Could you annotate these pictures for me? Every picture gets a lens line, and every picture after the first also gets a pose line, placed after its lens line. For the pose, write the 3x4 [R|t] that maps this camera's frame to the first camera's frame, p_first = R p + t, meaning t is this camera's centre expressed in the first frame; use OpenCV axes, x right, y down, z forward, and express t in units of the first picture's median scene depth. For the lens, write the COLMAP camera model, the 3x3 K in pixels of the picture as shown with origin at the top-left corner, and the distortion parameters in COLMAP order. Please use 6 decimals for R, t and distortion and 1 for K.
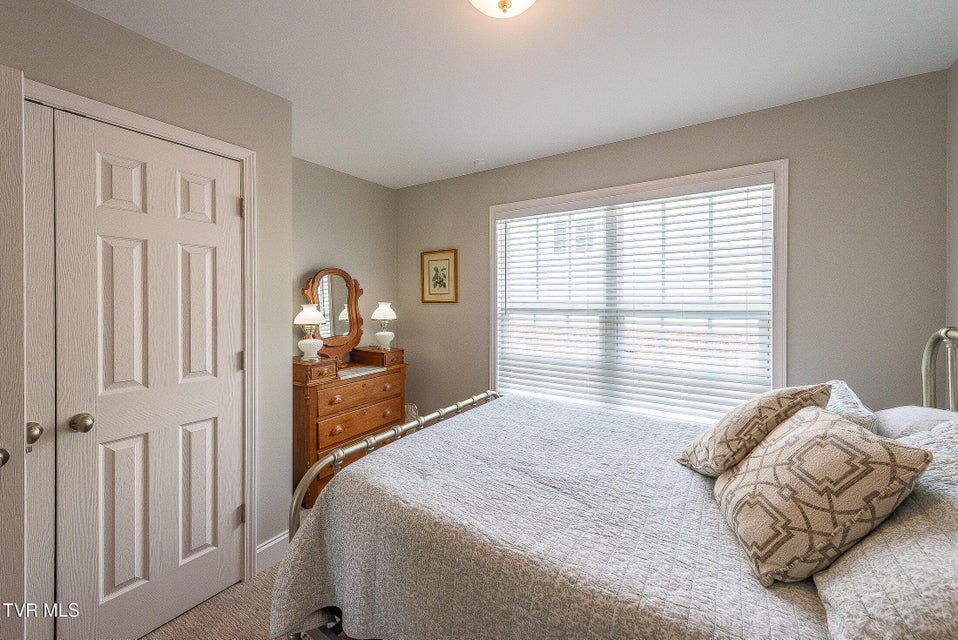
lens RADIAL K [[375.8, 0, 479.2], [0, 375.8, 298.9], [0, 0, 1]] dist [0.001256, -0.000022]
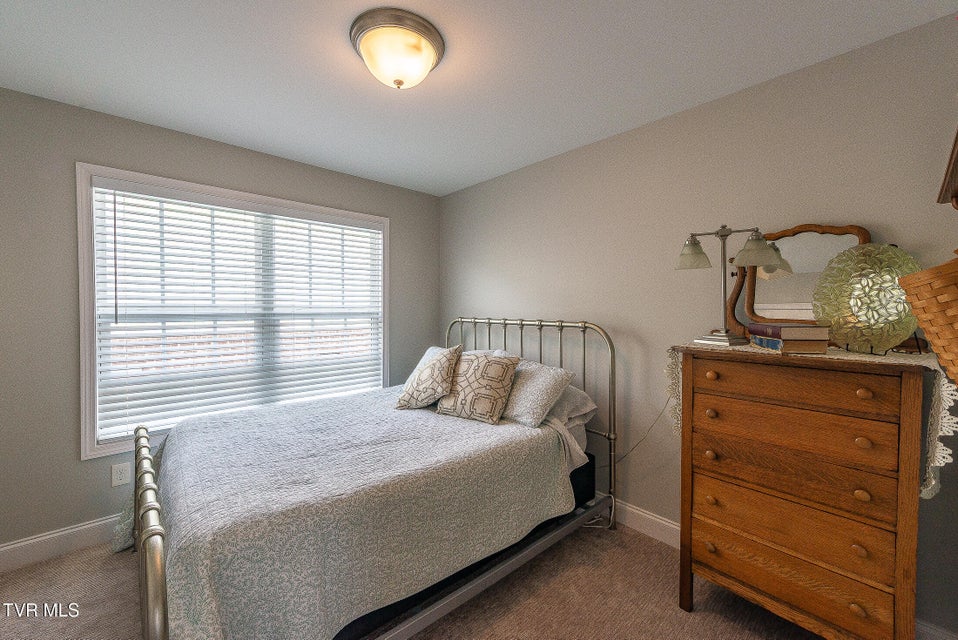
lens RADIAL K [[382.0, 0, 473.2], [0, 382.0, 308.8], [0, 0, 1]] dist [0.001623, 0.000018]
pose [[0.256553, -0.003347, 0.966524, -0.563608], [-0.006225, 0.999968, 0.005115, 0.006648], [-0.966510, -0.007329, 0.256524, 0.185907]]
